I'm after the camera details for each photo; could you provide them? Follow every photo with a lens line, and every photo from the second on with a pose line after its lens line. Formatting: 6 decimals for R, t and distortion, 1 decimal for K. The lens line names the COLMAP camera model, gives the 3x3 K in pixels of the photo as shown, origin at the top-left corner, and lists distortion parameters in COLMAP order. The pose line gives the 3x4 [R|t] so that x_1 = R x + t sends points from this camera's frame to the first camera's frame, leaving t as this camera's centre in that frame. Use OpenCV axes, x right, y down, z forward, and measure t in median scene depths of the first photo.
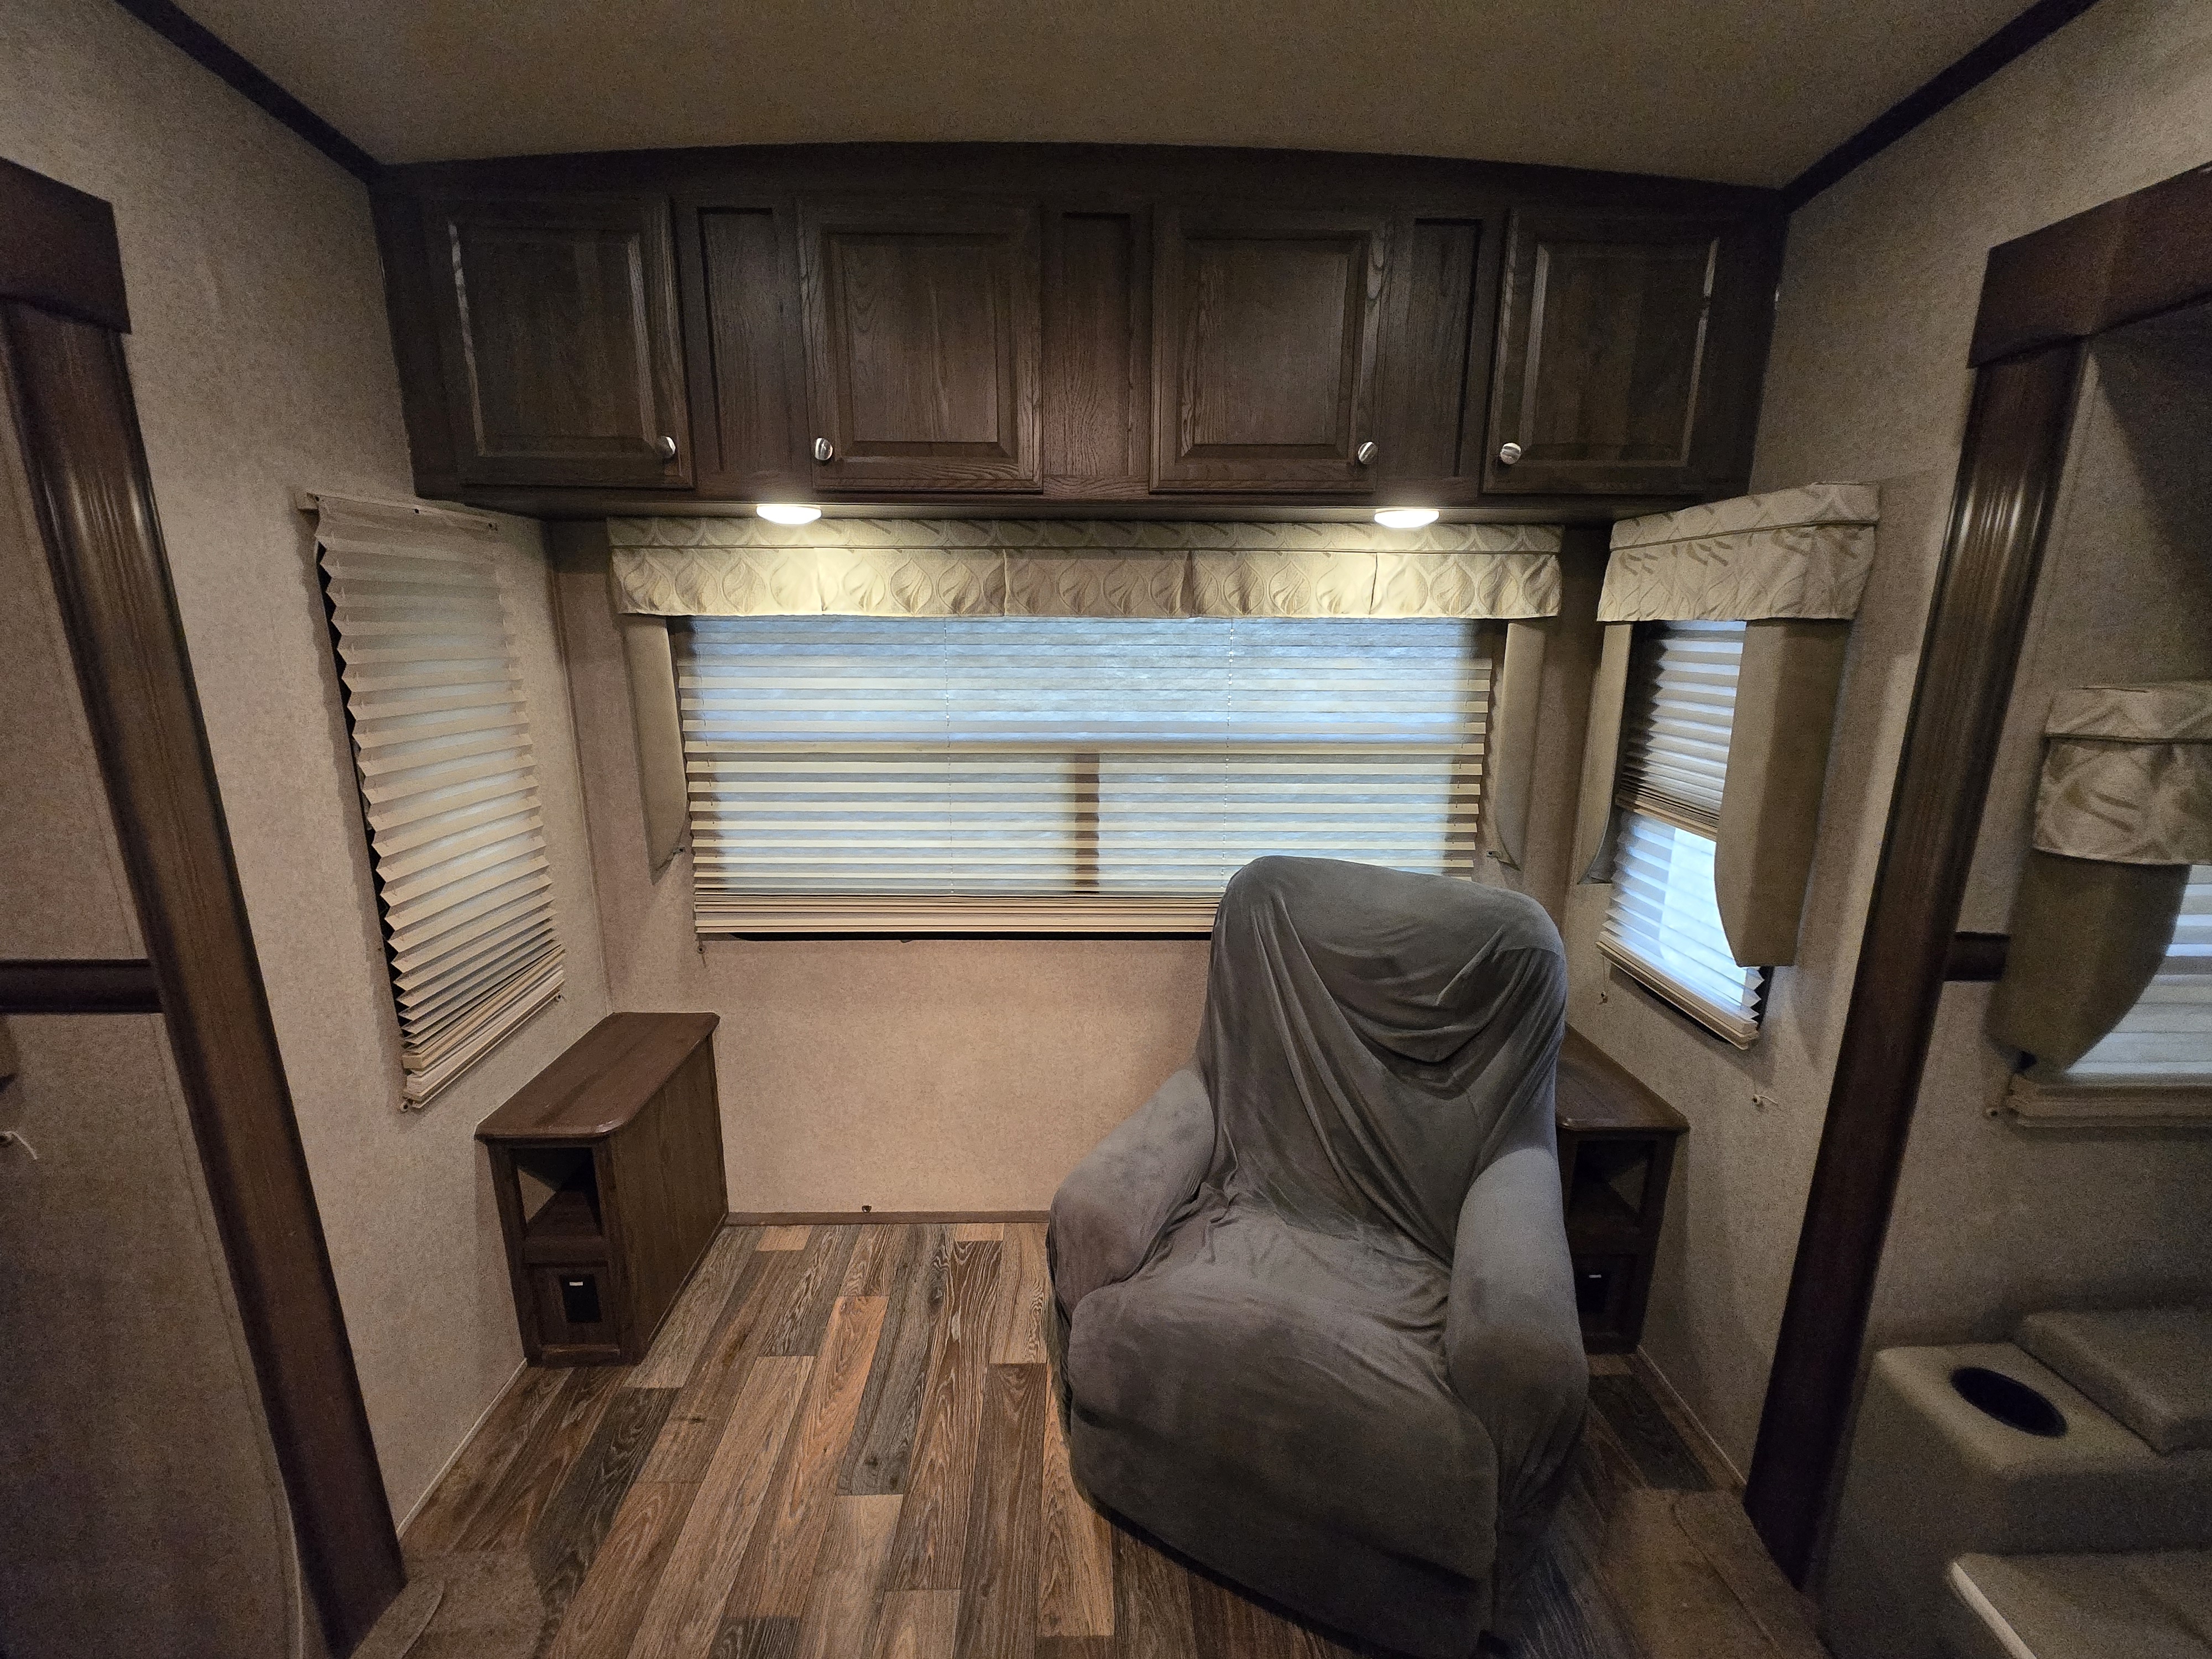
lens RADIAL K [[865.4, 0, 1098.5], [0, 865.4, 817.4], [0, 0, 1]] dist [-0.003610, -0.000019]
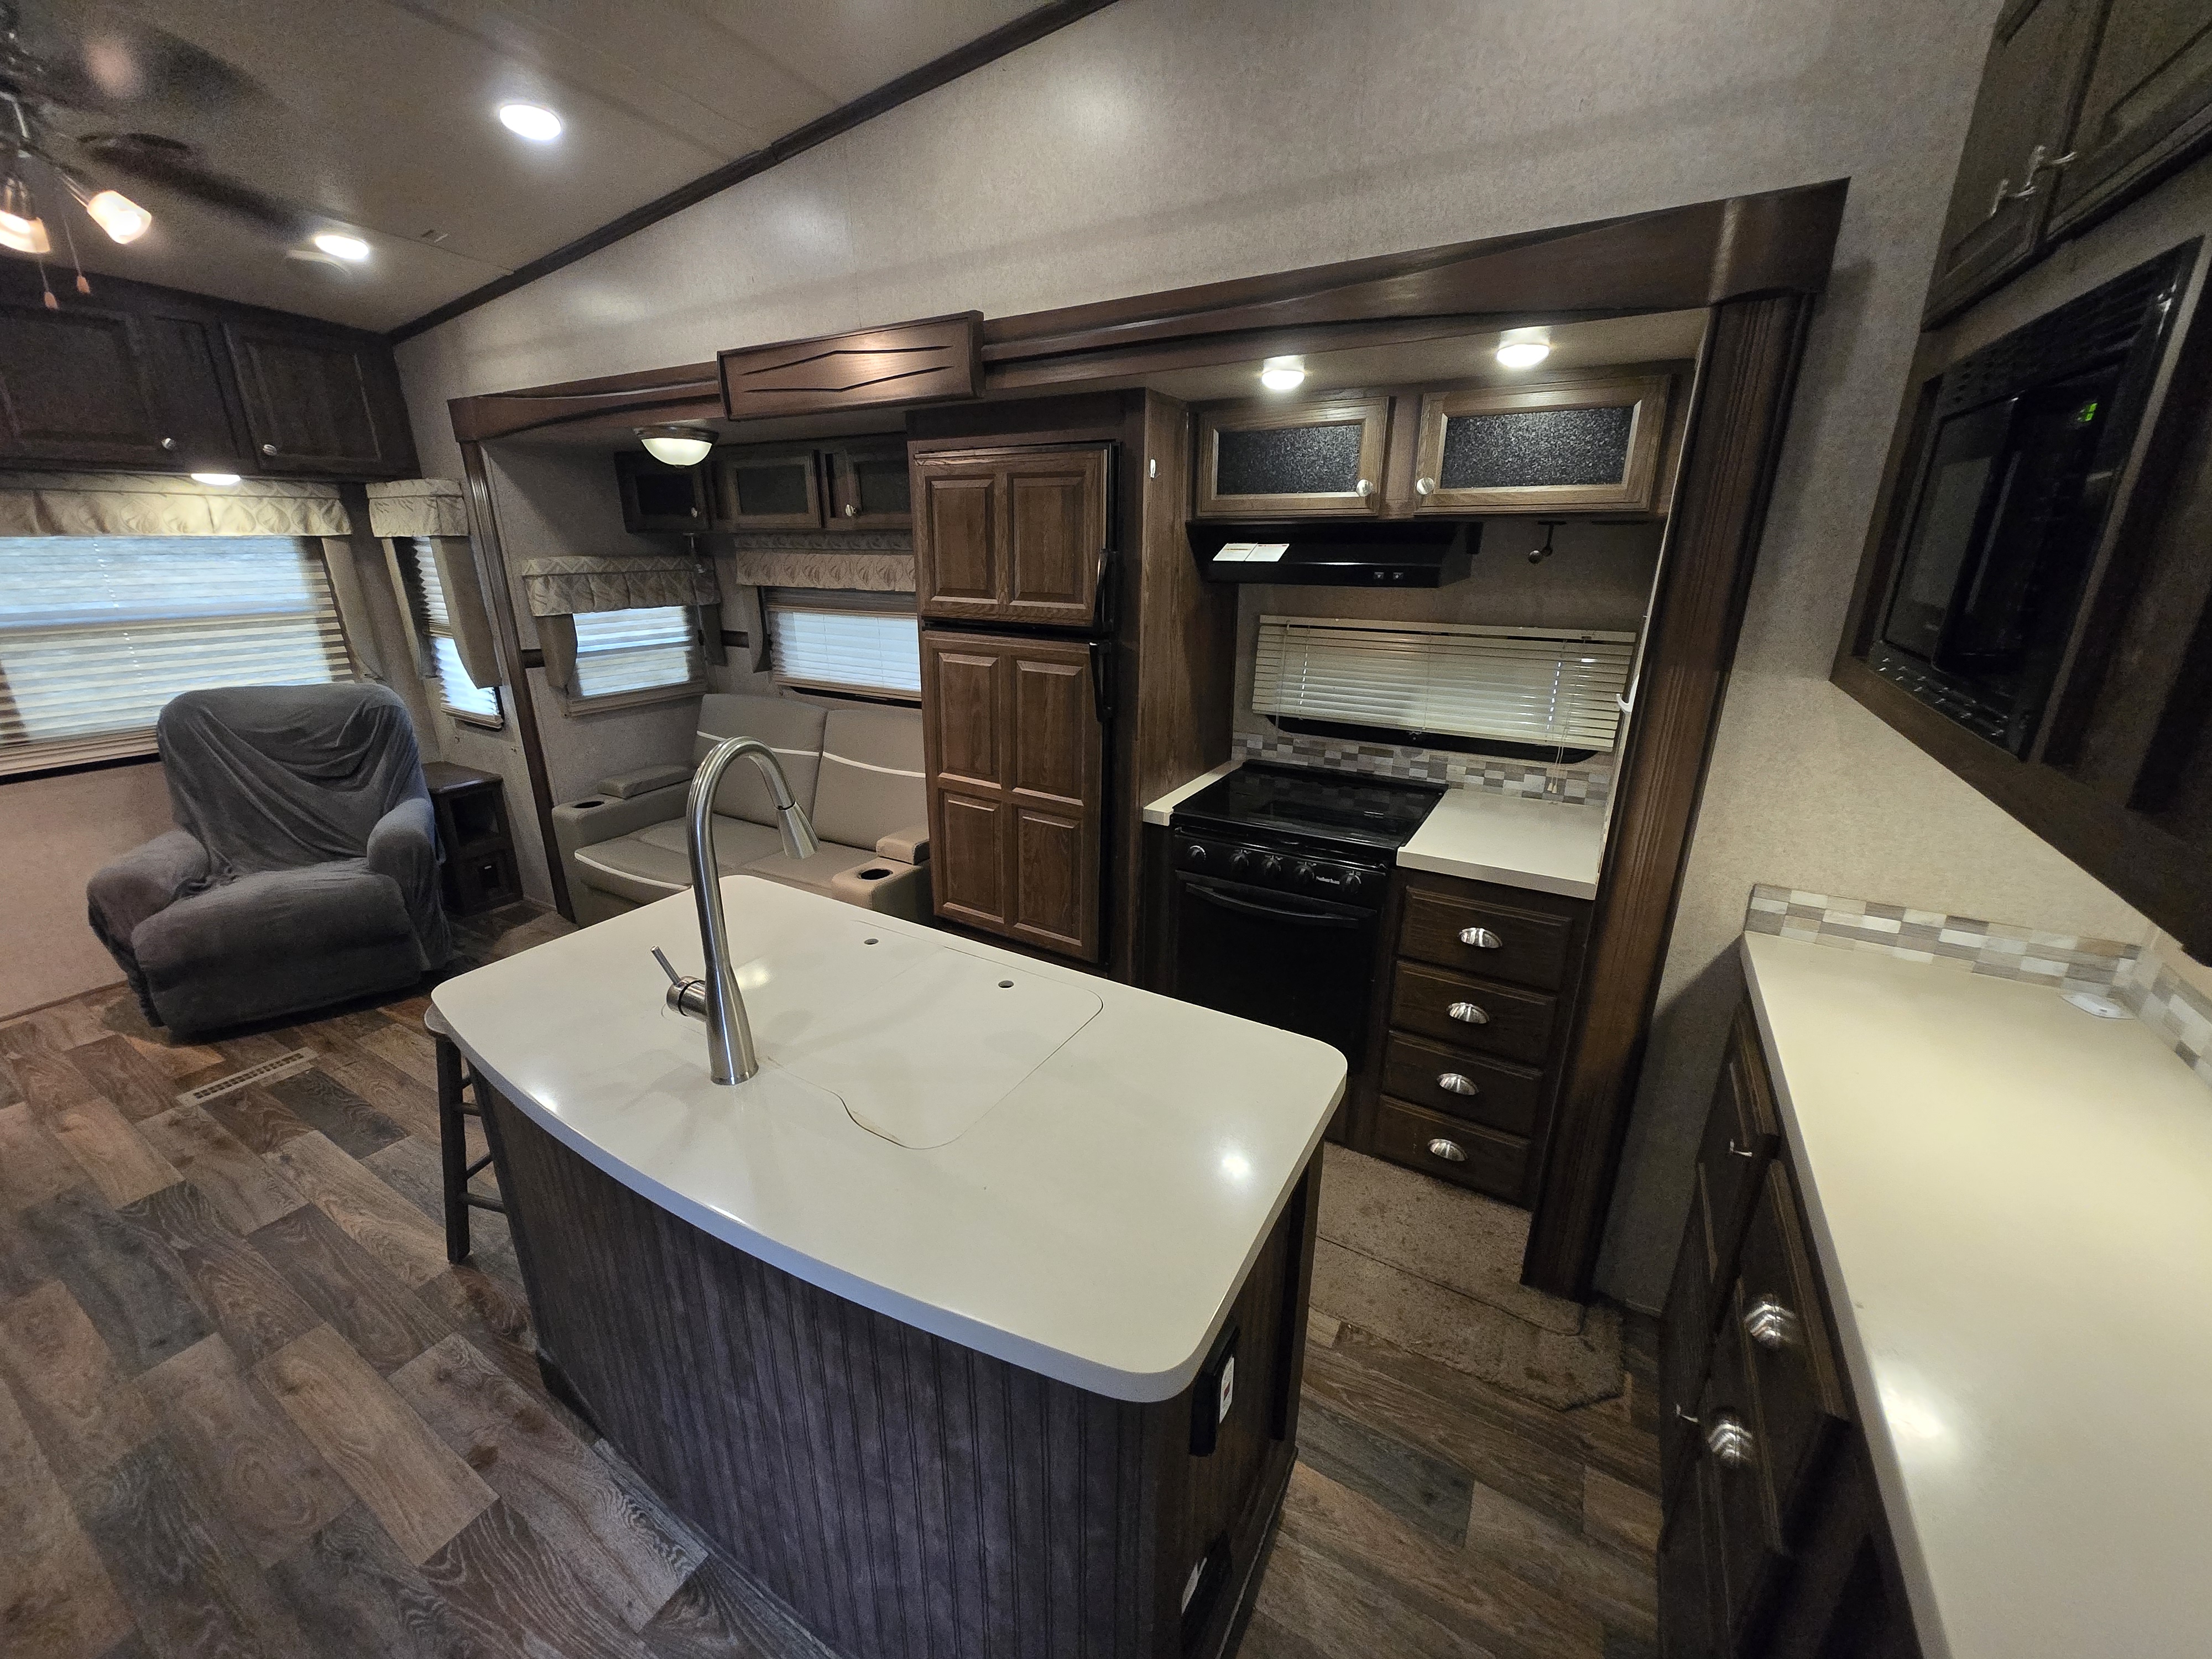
lens RADIAL K [[865.4, 0, 1098.5], [0, 865.4, 817.4], [0, 0, 1]] dist [-0.003610, -0.000019]
pose [[0.528250, -0.265989, 0.806351, -0.268895], [0.186780, 0.962806, 0.195237, 0.284936], [-0.828291, 0.047476, 0.558284, -1.308437]]
